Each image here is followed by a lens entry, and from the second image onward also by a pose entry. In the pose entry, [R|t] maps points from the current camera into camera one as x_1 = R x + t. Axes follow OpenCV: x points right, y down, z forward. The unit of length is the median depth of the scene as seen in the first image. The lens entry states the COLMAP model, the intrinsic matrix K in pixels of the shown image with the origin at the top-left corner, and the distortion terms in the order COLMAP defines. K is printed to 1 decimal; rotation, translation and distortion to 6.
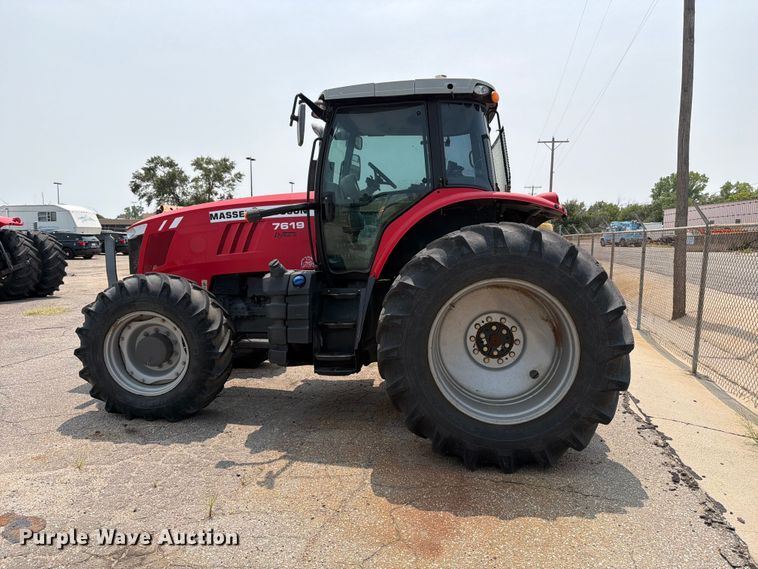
lens RADIAL K [[535.1, 0, 379.1], [0, 535.1, 296.4], [0, 0, 1]] dist [0.096671, -0.115973]
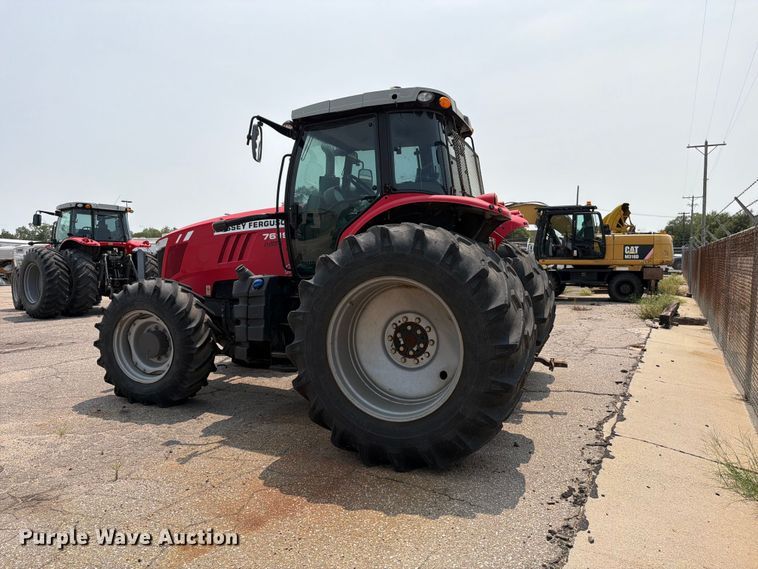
lens RADIAL K [[535.7, 0, 372.9], [0, 535.7, 291.4], [0, 0, 1]] dist [0.136461, -0.179620]
pose [[0.958792, 0.003525, -0.284086, 0.392823], [-0.018037, 0.998661, -0.048486, 0.036488], [0.283535, 0.051612, 0.957572, 0.010885]]
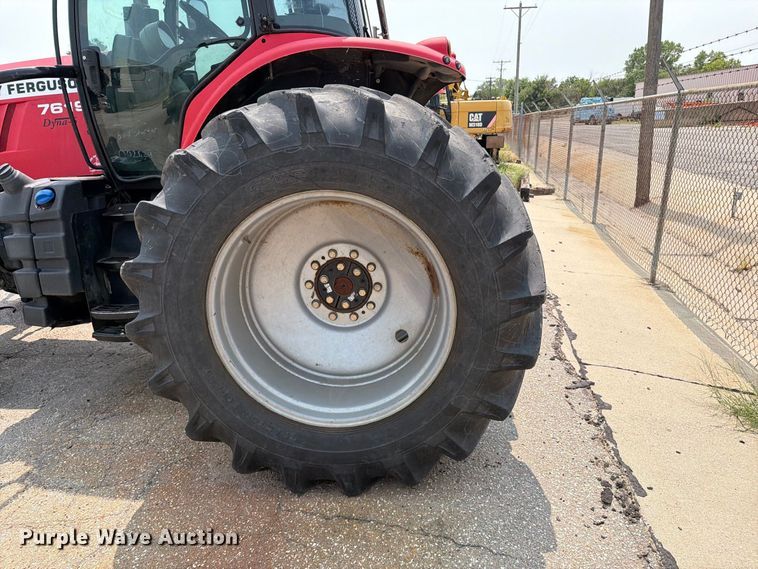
lens RADIAL K [[527.8, 0, 381.4], [0, 527.8, 284.9], [0, 0, 1]] dist [0.098882, -0.118778]
pose [[0.997930, -0.048186, 0.042582, 0.211679], [0.039604, 0.982246, 0.183369, -0.028768], [-0.050662, -0.181303, 0.982122, 0.350459]]
